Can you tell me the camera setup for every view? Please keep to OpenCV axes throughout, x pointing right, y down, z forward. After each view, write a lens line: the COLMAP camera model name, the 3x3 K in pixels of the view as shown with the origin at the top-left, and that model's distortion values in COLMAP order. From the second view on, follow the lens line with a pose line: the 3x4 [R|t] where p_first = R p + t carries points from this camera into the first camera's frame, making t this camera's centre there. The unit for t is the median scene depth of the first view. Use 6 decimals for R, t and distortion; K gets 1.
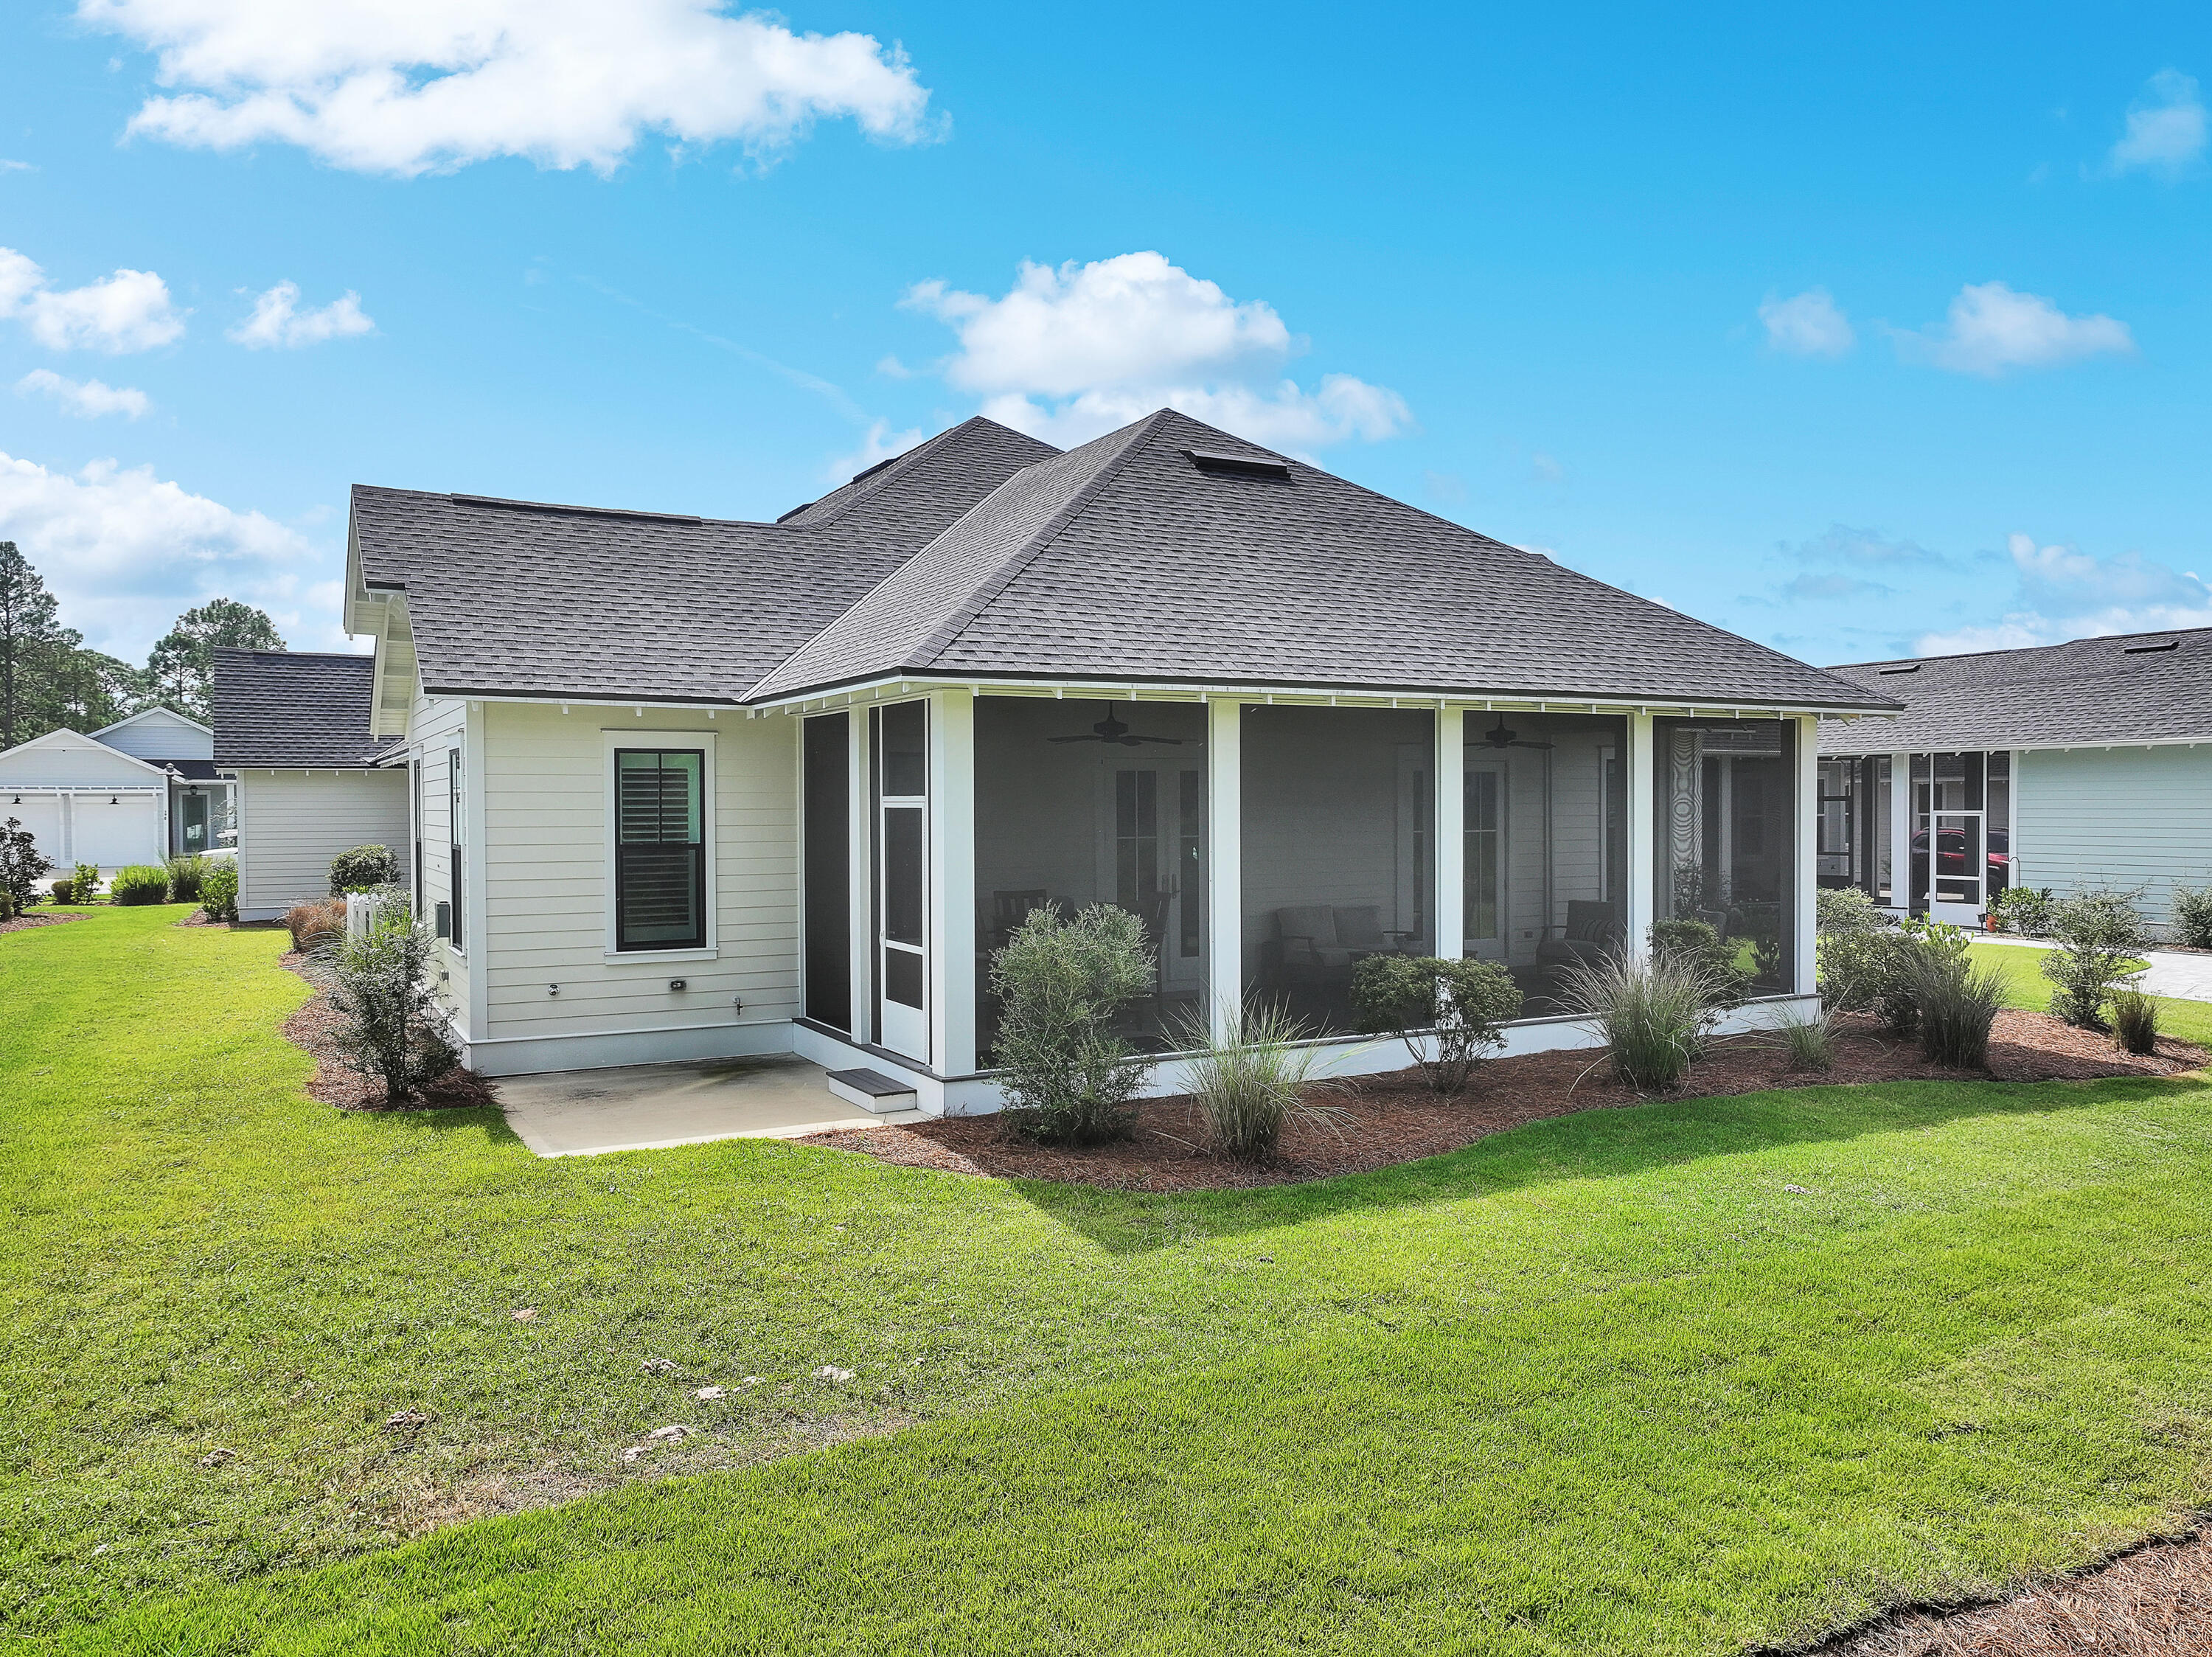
lens RADIAL K [[1598.2, 0, 1105.1], [0, 1598.2, 839.4], [0, 0, 1]] dist [-0.011010, 0.025631]
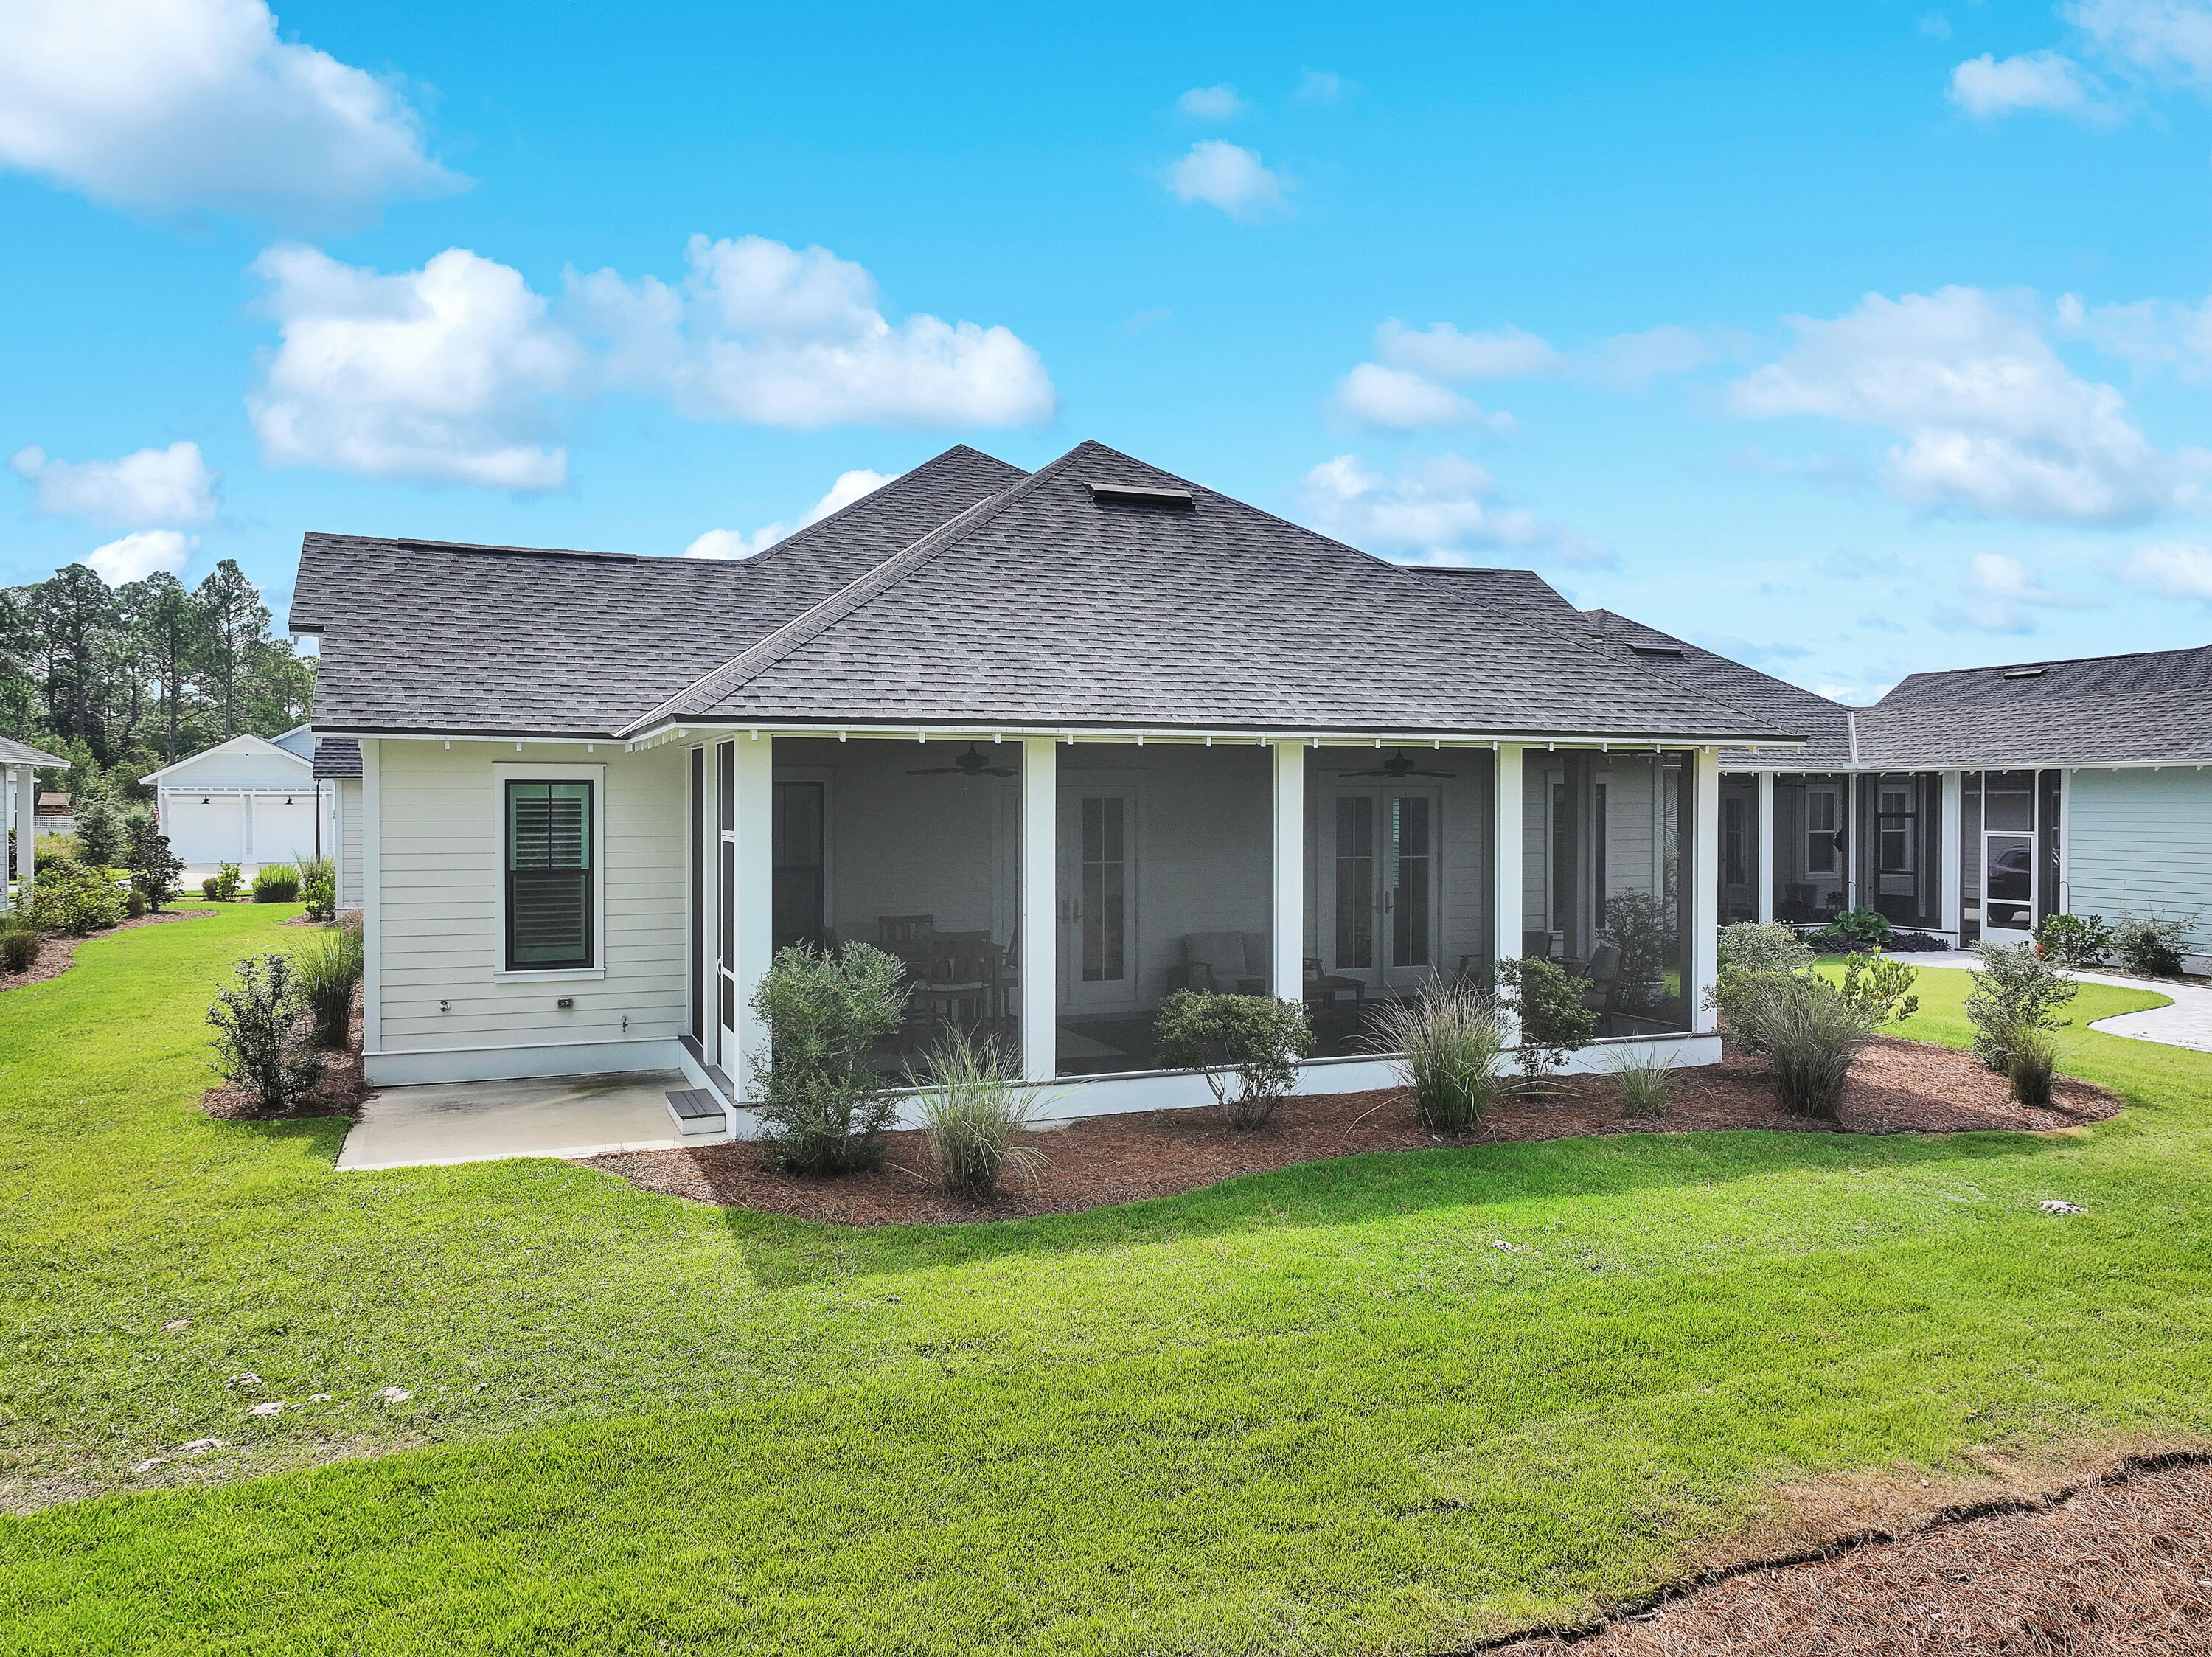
lens RADIAL K [[1598.2, 0, 1122.9], [0, 1598.2, 816.1], [0, 0, 1]] dist [-0.011010, 0.025631]
pose [[0.992945, 0.006065, -0.118423, 0.234337], [-0.007343, 0.999919, -0.010357, -0.025622], [0.118351, 0.011154, 0.992909, -0.008517]]
